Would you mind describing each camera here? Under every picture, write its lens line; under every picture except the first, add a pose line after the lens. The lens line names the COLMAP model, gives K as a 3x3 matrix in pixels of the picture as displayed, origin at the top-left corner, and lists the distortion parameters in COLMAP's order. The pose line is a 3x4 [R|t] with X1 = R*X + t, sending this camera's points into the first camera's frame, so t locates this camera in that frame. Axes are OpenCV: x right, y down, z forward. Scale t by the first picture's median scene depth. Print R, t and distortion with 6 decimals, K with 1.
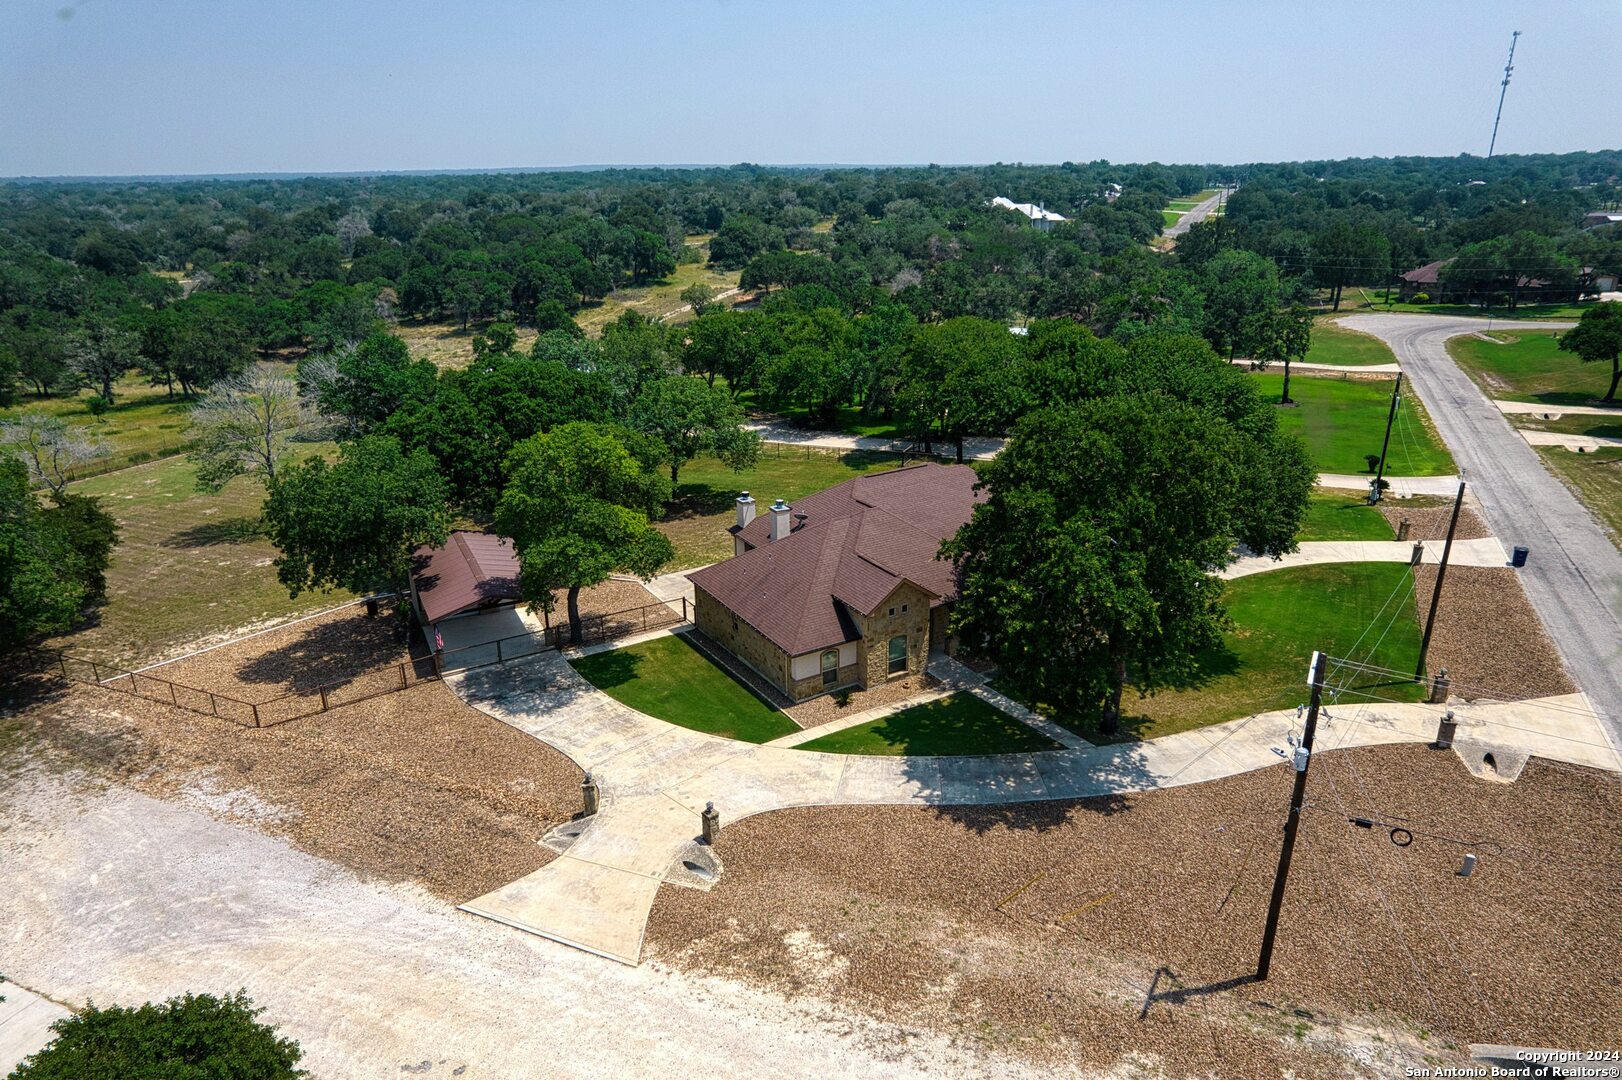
lens RADIAL K [[1035.3, 0, 816.7], [0, 1035.3, 546.2], [0, 0, 1]] dist [-0.076541, 0.071037]
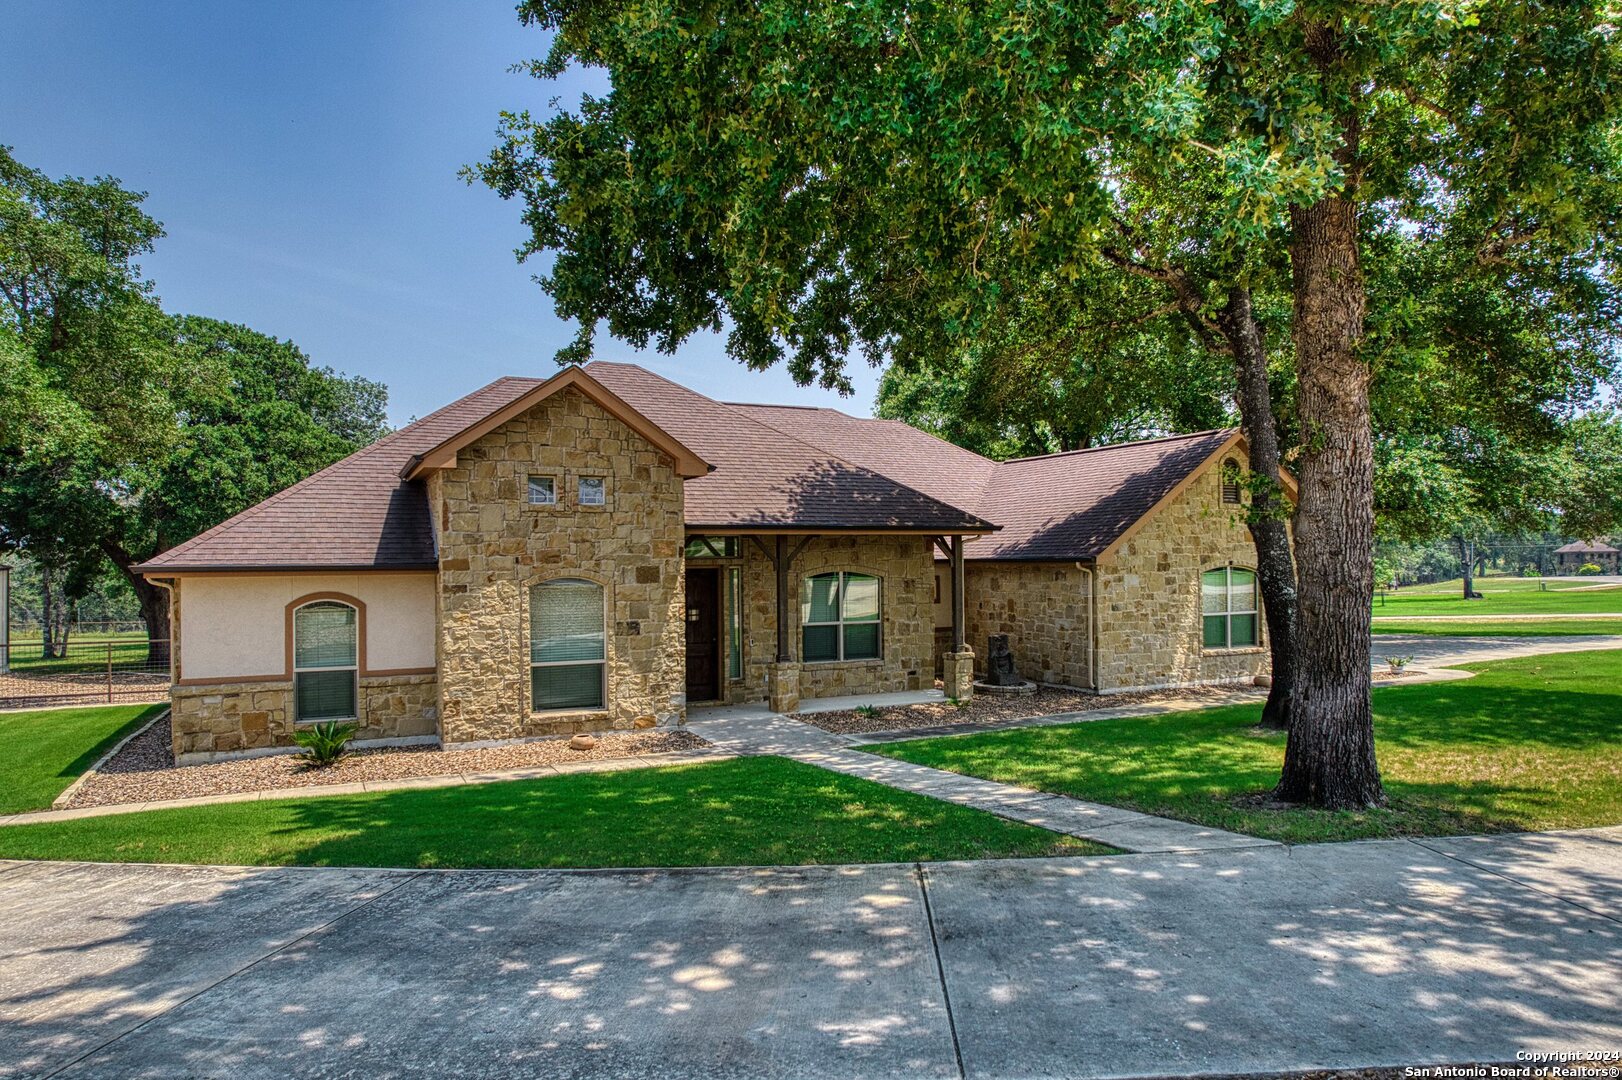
lens RADIAL K [[1035.3, 0, 816.7], [0, 1035.3, 546.2], [0, 0, 1]] dist [-0.076541, 0.071037]
pose [[0.996463, -0.000927, -0.084027, 0.191782], [-0.029831, 0.930910, -0.364027, 0.201200], [0.078559, 0.365246, 0.927590, 0.757240]]
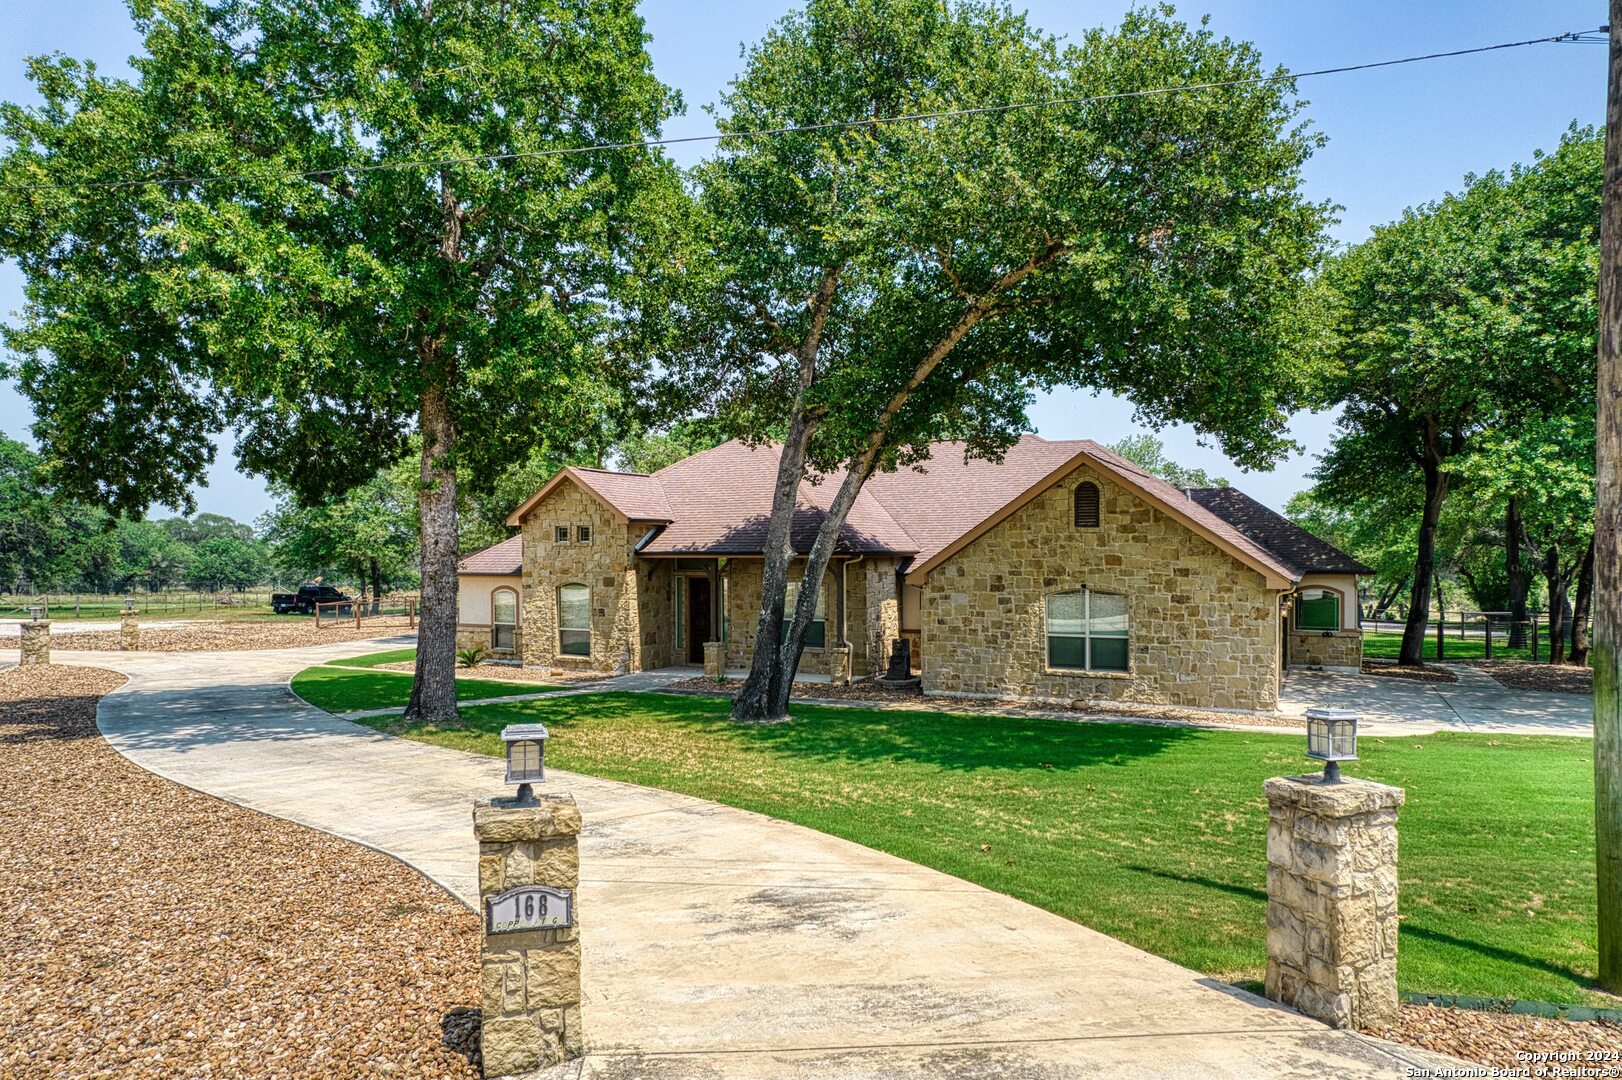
lens RADIAL K [[1035.3, 0, 816.7], [0, 1035.3, 546.2], [0, 0, 1]] dist [-0.076541, 0.071037]
pose [[0.536701, 0.006911, -0.843744, 0.669462], [-0.298740, 0.936750, -0.182354, 0.139696], [0.789117, 0.349930, 0.504820, 0.862989]]
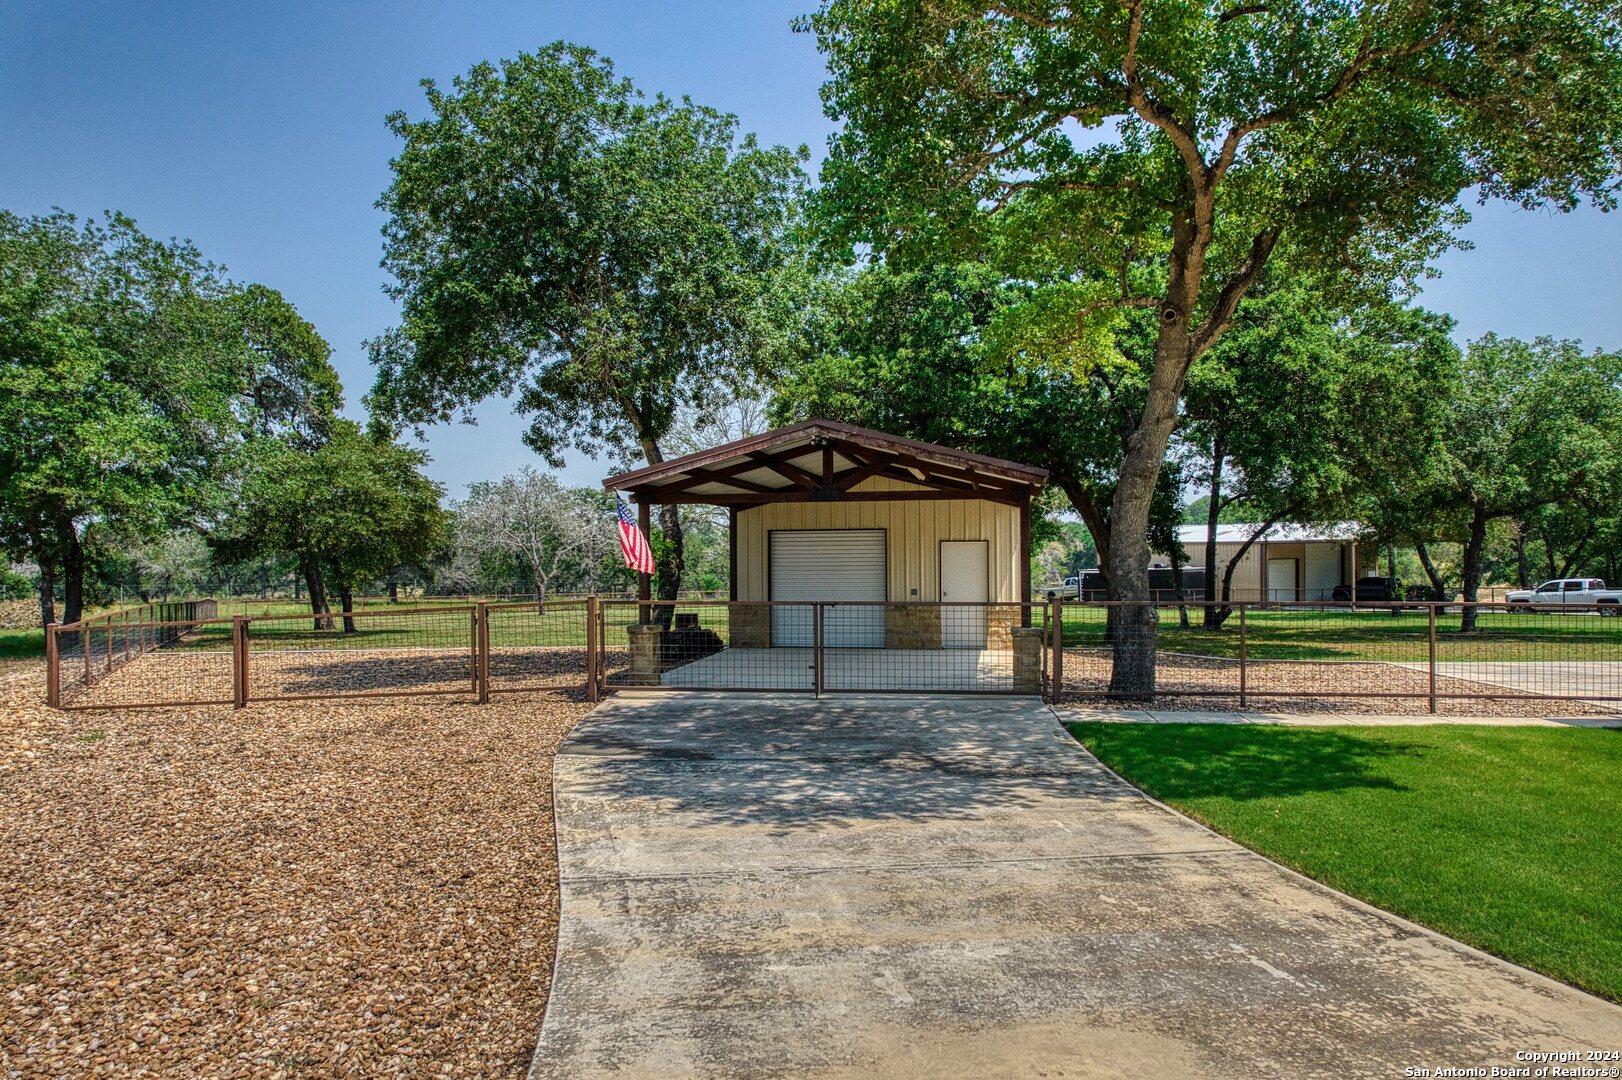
lens RADIAL K [[1035.3, 0, 816.7], [0, 1035.3, 546.2], [0, 0, 1]] dist [-0.076541, 0.071037]
pose [[0.794496, 0.001812, -0.607266, -0.168778], [-0.213342, 0.937087, -0.276321, 0.172005], [0.568561, 0.349092, 0.744899, 0.904225]]
